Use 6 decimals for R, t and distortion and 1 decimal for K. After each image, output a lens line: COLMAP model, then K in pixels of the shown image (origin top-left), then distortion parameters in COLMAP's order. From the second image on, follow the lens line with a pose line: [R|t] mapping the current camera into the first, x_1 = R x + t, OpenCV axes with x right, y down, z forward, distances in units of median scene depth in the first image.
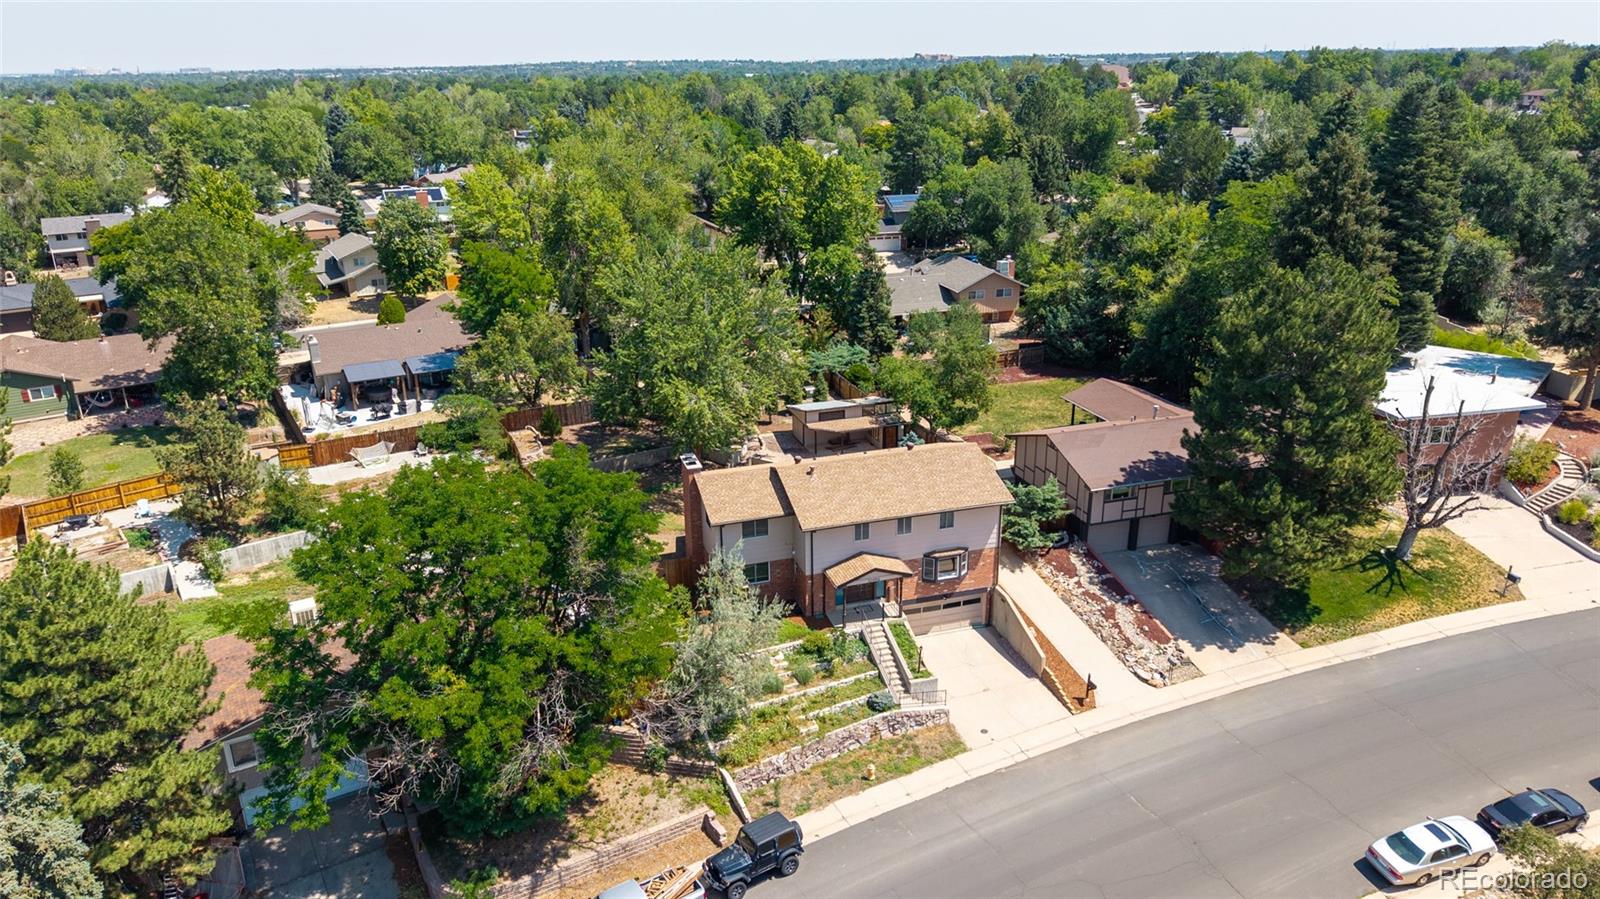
lens RADIAL K [[1111.7, 0, 800.0], [0, 1111.7, 449.5], [0, 0, 1]] dist [0.032924, -0.029534]
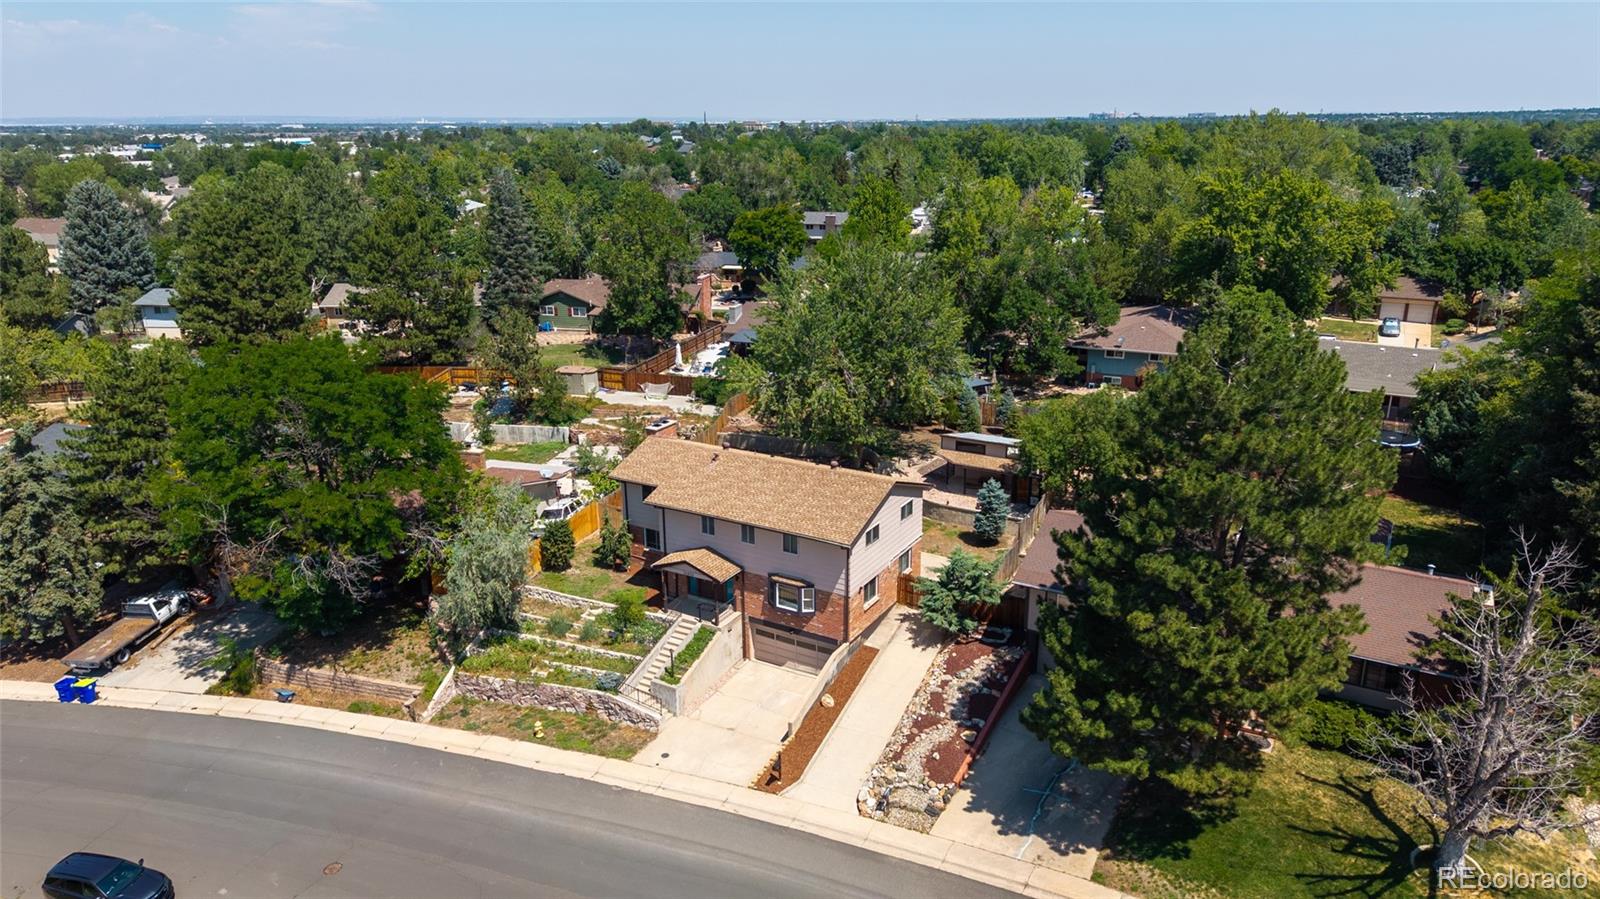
lens RADIAL K [[1111.7, 0, 800.0], [0, 1111.7, 449.5], [0, 0, 1]] dist [0.032924, -0.029534]
pose [[0.655251, 0.227855, -0.720228, 0.837959], [-0.257877, 0.963621, 0.070244, -0.083035], [0.710032, 0.139703, 0.690172, 0.407385]]
